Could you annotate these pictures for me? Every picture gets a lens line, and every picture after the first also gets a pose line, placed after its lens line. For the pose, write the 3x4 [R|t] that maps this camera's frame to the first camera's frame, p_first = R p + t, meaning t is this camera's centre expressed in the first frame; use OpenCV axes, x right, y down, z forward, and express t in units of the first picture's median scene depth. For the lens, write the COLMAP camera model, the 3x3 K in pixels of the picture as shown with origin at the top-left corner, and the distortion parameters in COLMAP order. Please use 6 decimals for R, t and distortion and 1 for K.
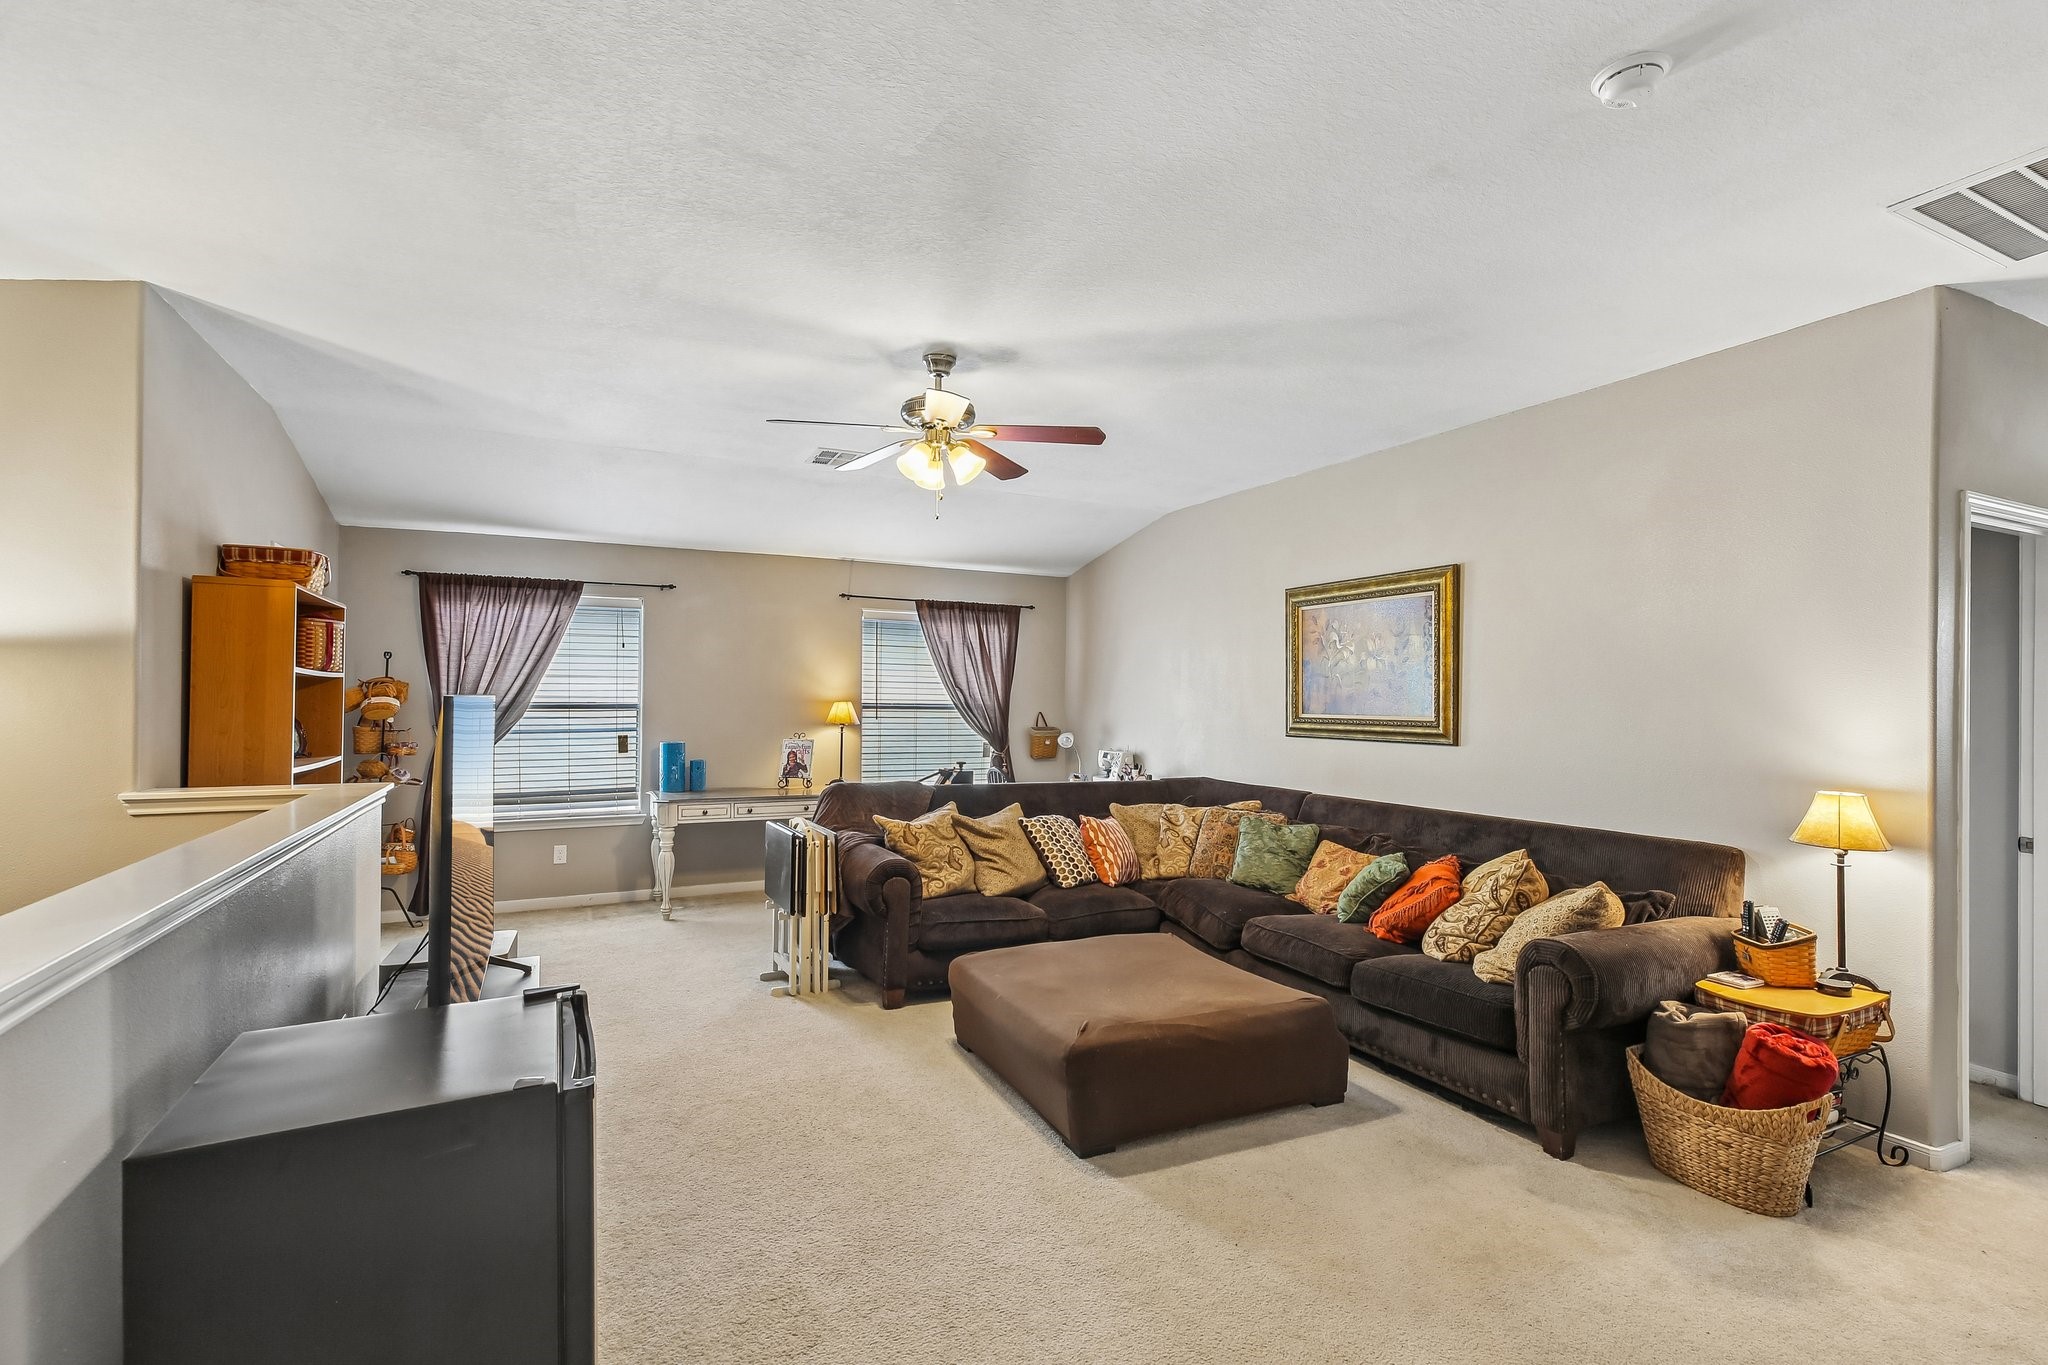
lens RADIAL K [[942.4, 0, 1030.7], [0, 942.4, 697.9], [0, 0, 1]] dist [-0.000883, -0.000140]
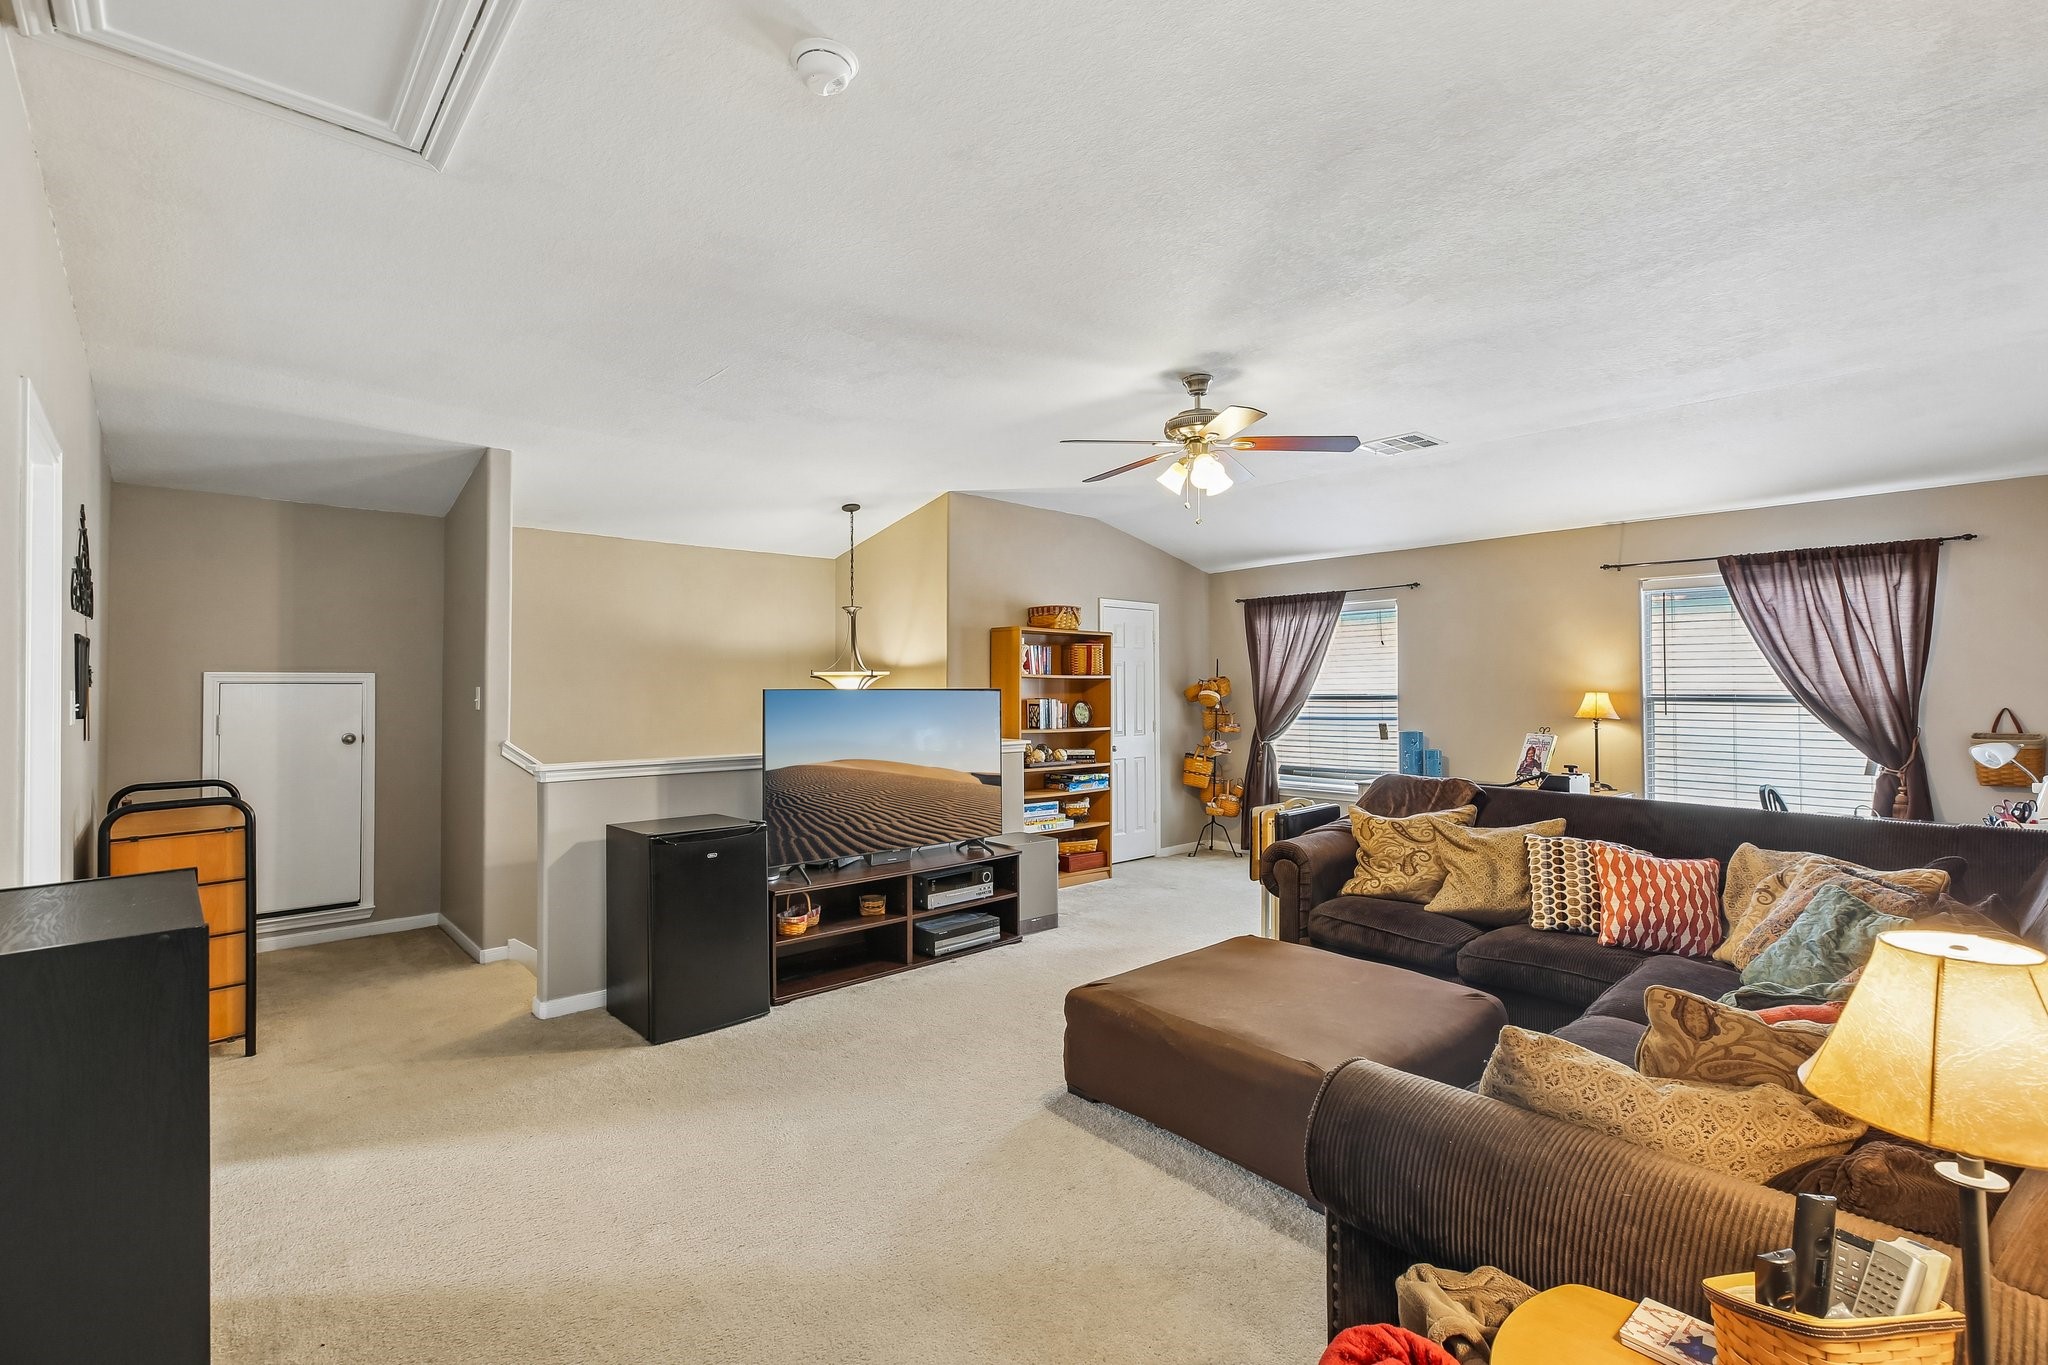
lens RADIAL K [[926.9, 0, 1011.6], [0, 926.9, 679.7], [0, 0, 1]] dist [0.001908, 0.000065]
pose [[0.262519, -0.018841, -0.964743, 0.506259], [0.004359, 0.999822, -0.018340, 0.005877], [0.964917, 0.000609, 0.262554, 0.288209]]
